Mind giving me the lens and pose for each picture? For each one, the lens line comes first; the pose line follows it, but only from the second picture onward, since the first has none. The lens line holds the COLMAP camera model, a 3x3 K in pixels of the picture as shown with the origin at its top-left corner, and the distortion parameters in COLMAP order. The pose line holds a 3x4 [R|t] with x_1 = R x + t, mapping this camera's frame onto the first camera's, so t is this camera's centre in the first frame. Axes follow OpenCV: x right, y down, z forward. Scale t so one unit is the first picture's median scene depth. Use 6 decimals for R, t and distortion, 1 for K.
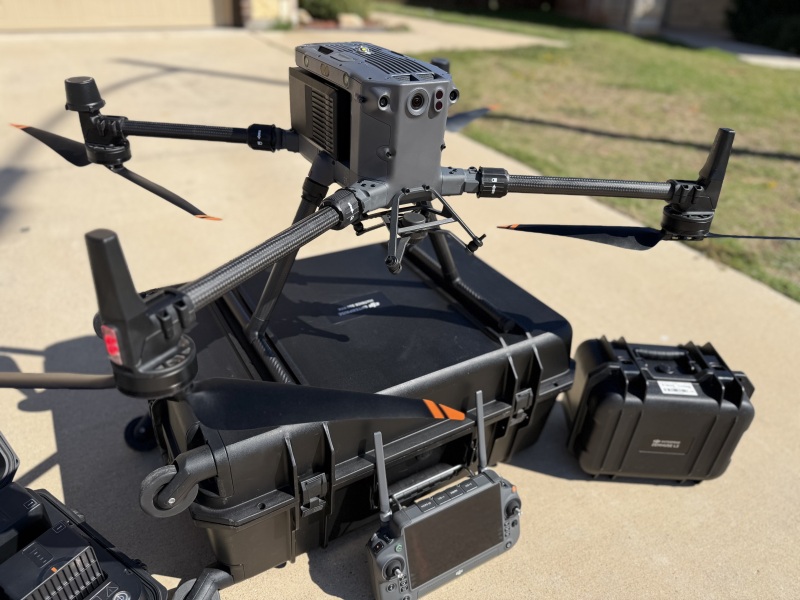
lens RADIAL K [[563.7, 0, 400.0], [0, 563.7, 300.0], [0, 0, 1]] dist [0.085183, -0.118677]
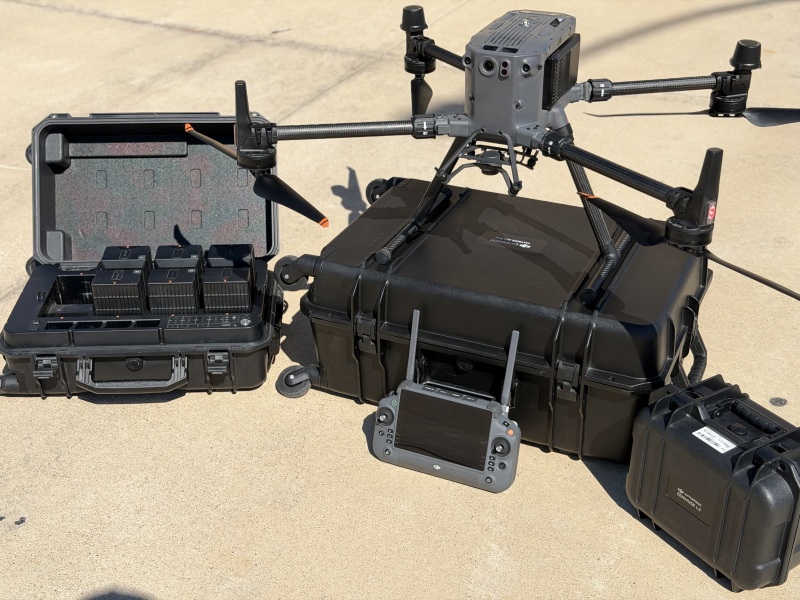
lens RADIAL K [[1136.3, 0, 400.0], [0, 1136.3, 300.0], [0, 0, 1]] dist [0.150445, -0.110653]
pose [[0.575074, 0.345765, -0.741442, 1.875728], [-0.409222, 0.906342, 0.105266, -0.036791], [0.708398, 0.242879, 0.662708, -0.729839]]
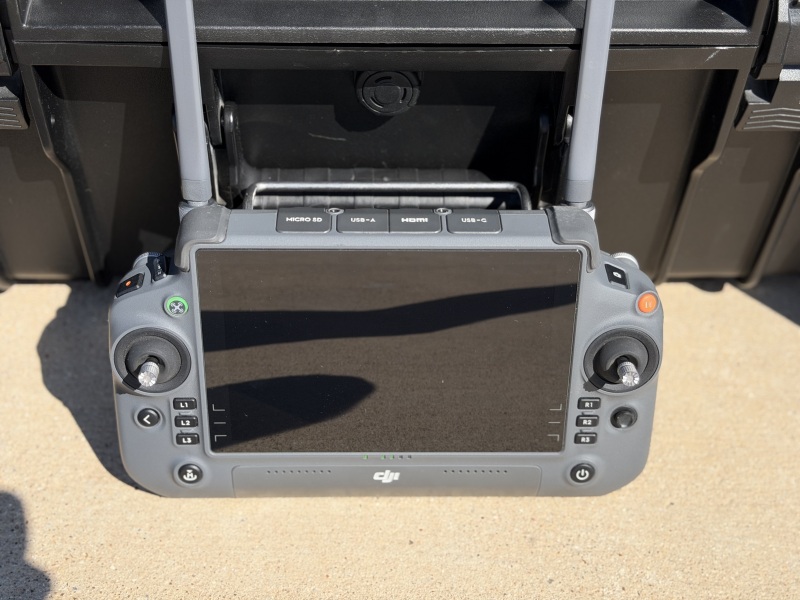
lens RADIAL K [[1117.0, 0, 400.0], [0, 1117.0, 300.0], [0, 0, 1]] dist [0.049066, 0.021603]
pose [[0.877207, 0.322104, -0.356030, 0.347874], [-0.243697, 0.937644, 0.247861, 0.263179], [0.413667, -0.130662, 0.901004, 0.523485]]
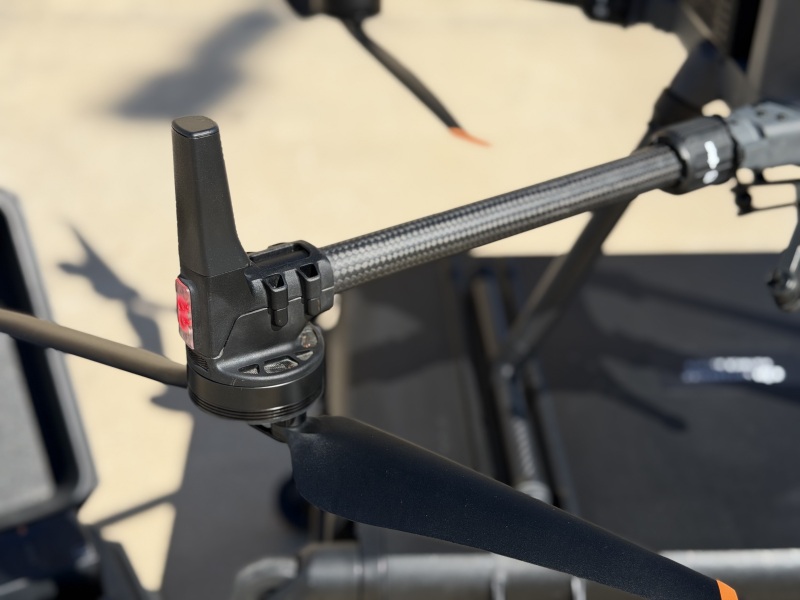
lens RADIAL K [[1136.3, 0, 400.0], [0, 1136.3, 300.0], [0, 0, 1]] dist [0.150445, -0.110653]
pose [[0.875389, 0.211085, -0.434900, 0.114593], [-0.223138, 0.974495, 0.023842, -0.007191], [0.428841, 0.076172, 0.900163, 0.016712]]
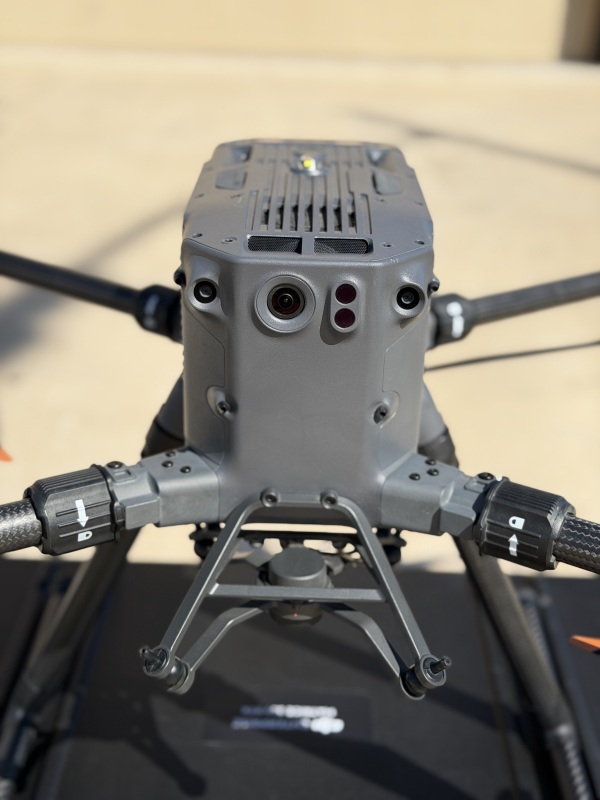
lens RADIAL K [[1136.3, 0, 300.0], [0, 1136.3, 400.0], [0, 0, 1]] dist [0.150445, -0.110653]
pose [[0.849187, 0.192619, -0.491710, 0.400443], [-0.266683, 0.960076, -0.084470, -0.188126], [0.455809, 0.202862, 0.866652, 0.270501]]
